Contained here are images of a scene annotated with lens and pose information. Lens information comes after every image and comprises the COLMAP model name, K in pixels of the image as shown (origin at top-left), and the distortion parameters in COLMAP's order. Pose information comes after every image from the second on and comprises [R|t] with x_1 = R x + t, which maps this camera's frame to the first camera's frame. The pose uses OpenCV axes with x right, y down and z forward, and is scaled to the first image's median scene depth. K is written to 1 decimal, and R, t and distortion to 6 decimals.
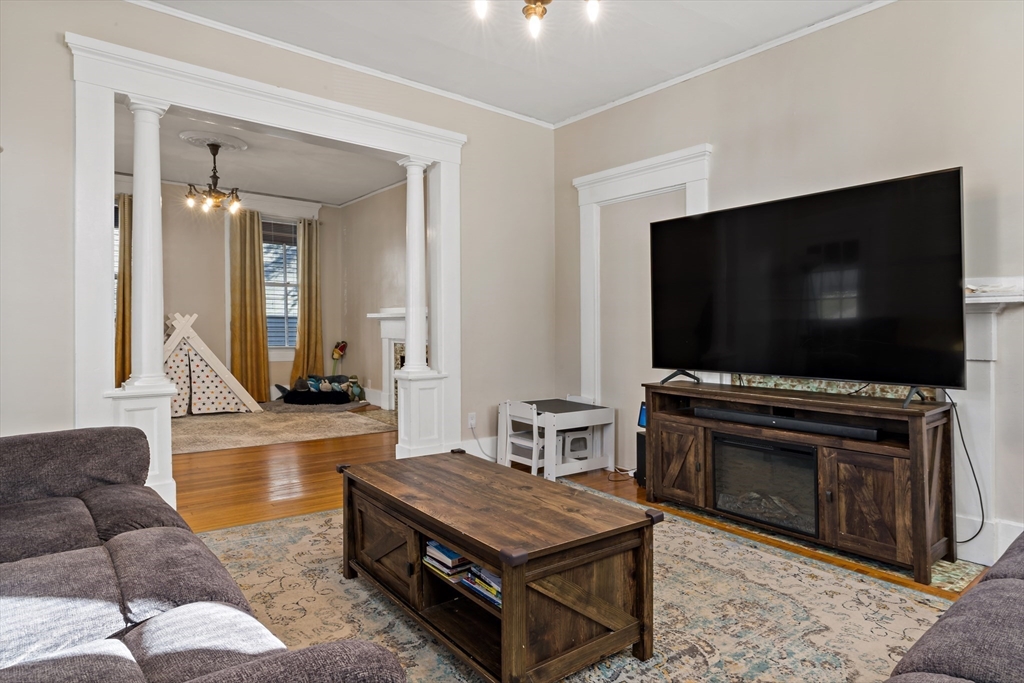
lens RADIAL K [[586.8, 0, 513.0], [0, 586.8, 318.3], [0, 0, 1]] dist [-0.002761, -0.000465]
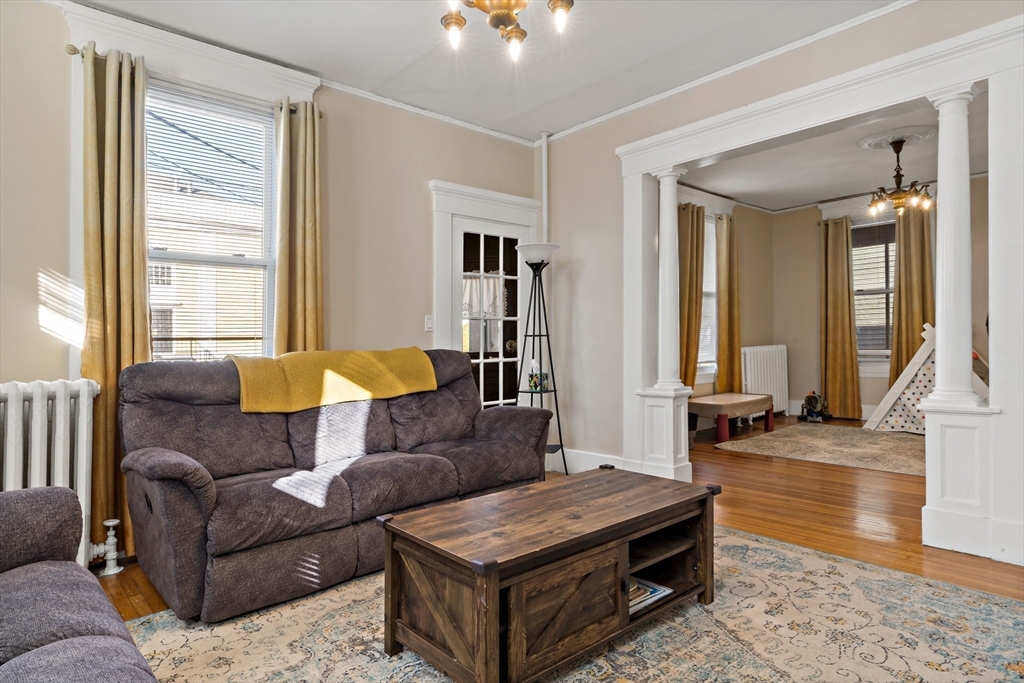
lens RADIAL K [[587.5, 0, 512.0], [0, 587.5, 341.5], [0, 0, 1]] dist [-0.029733, -0.000483]
pose [[0.062410, -0.012783, -0.997969, 0.573616], [0.031317, 0.999451, -0.010844, 0.014953], [0.997559, -0.030576, 0.062776, 0.531173]]
